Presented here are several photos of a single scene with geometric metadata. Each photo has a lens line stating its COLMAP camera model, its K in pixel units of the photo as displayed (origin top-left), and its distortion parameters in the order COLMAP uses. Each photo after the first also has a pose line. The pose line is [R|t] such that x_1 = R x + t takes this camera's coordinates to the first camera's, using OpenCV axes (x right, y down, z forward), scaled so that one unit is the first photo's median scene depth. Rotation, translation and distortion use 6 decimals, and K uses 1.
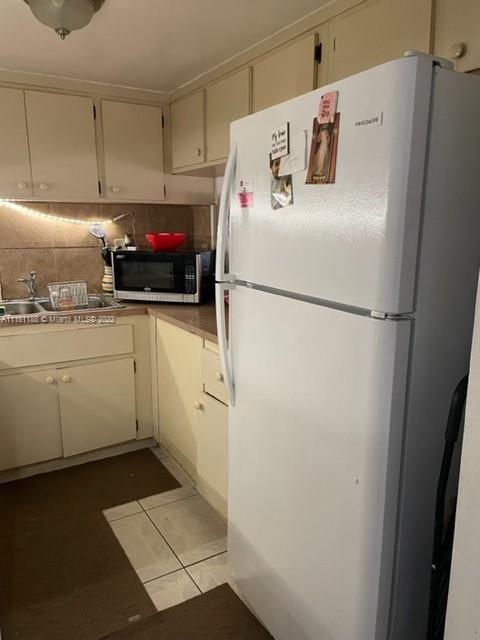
lens RADIAL K [[484.3, 0, 240.1], [0, 484.3, 323.3], [0, 0, 1]] dist [0.074097, -0.078519]
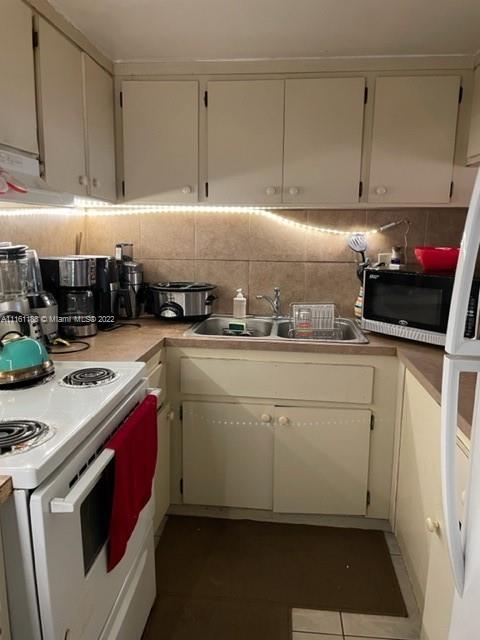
lens RADIAL K [[484.3, 0, 237.6], [0, 484.3, 317.5], [0, 0, 1]] dist [0.074097, -0.078519]
pose [[0.804680, 0.112553, -0.582943, 0.037828], [-0.129263, 0.991525, 0.013009, -0.053331], [0.579467, 0.064885, 0.812409, 0.243480]]
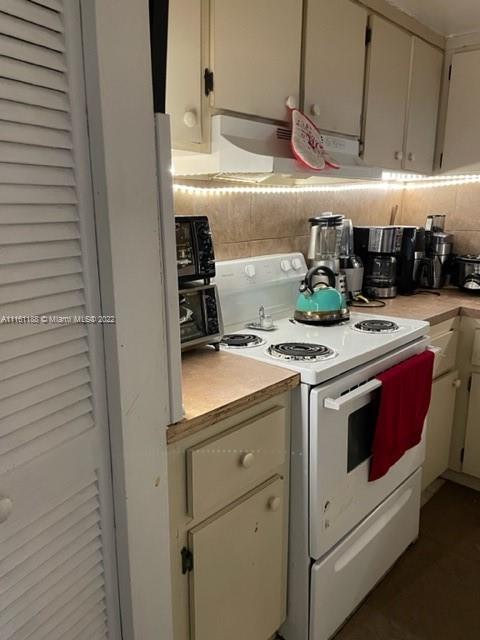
lens RADIAL K [[484.3, 0, 239.8], [0, 484.3, 318.7], [0, 0, 1]] dist [0.074097, -0.078519]
pose [[0.284123, 0.212910, -0.934849, 0.124107], [-0.192672, 0.967821, 0.161862, -0.039541], [0.939229, 0.134130, 0.316003, 0.226655]]
